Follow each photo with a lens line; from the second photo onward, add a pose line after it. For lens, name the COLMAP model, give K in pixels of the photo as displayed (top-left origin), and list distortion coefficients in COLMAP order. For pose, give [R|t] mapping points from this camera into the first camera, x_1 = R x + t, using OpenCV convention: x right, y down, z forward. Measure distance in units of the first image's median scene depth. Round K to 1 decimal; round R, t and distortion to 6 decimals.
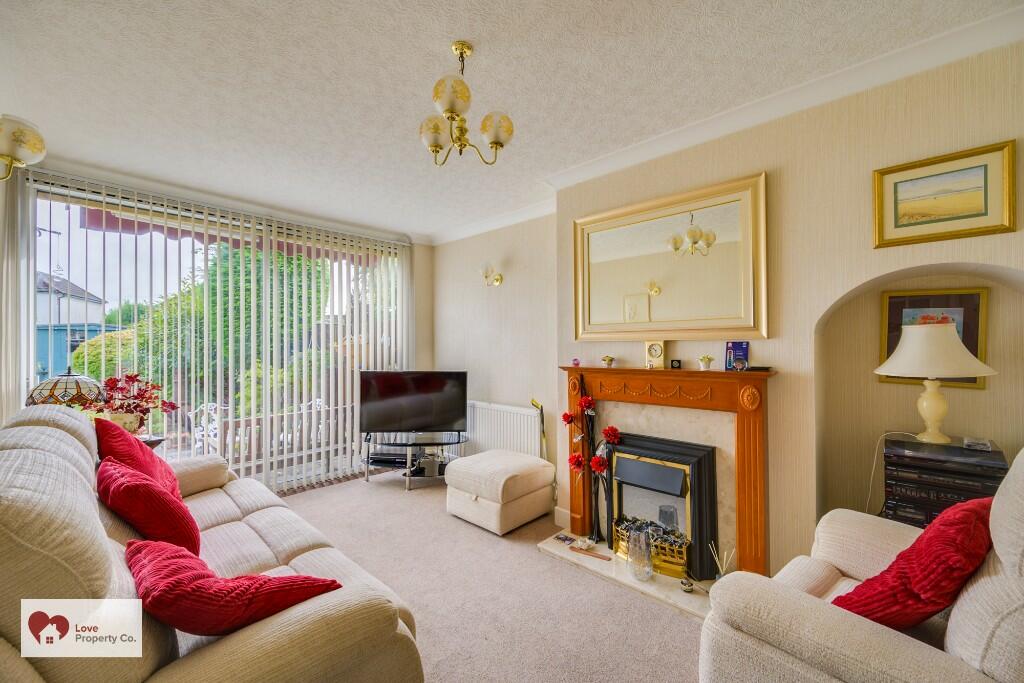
lens RADIAL K [[406.6, 0, 512.0], [0, 406.6, 341.5], [0, 0, 1]] dist [-0.001554, -0.000277]
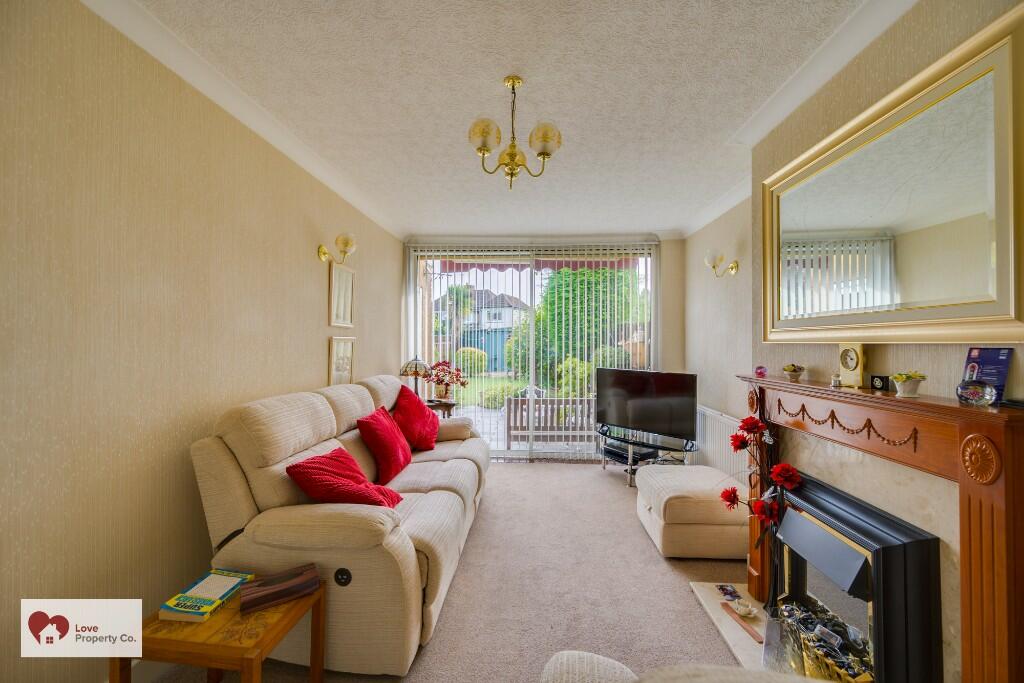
lens RADIAL K [[400.5, 0, 512.0], [0, 400.5, 341.5], [0, 0, 1]] dist [-0.001962, -0.000485]
pose [[0.646773, 0.005183, -0.762665, 0.417171], [0.000287, 0.999975, 0.007039, -0.008397], [0.762682, -0.004771, 0.646756, 0.163821]]
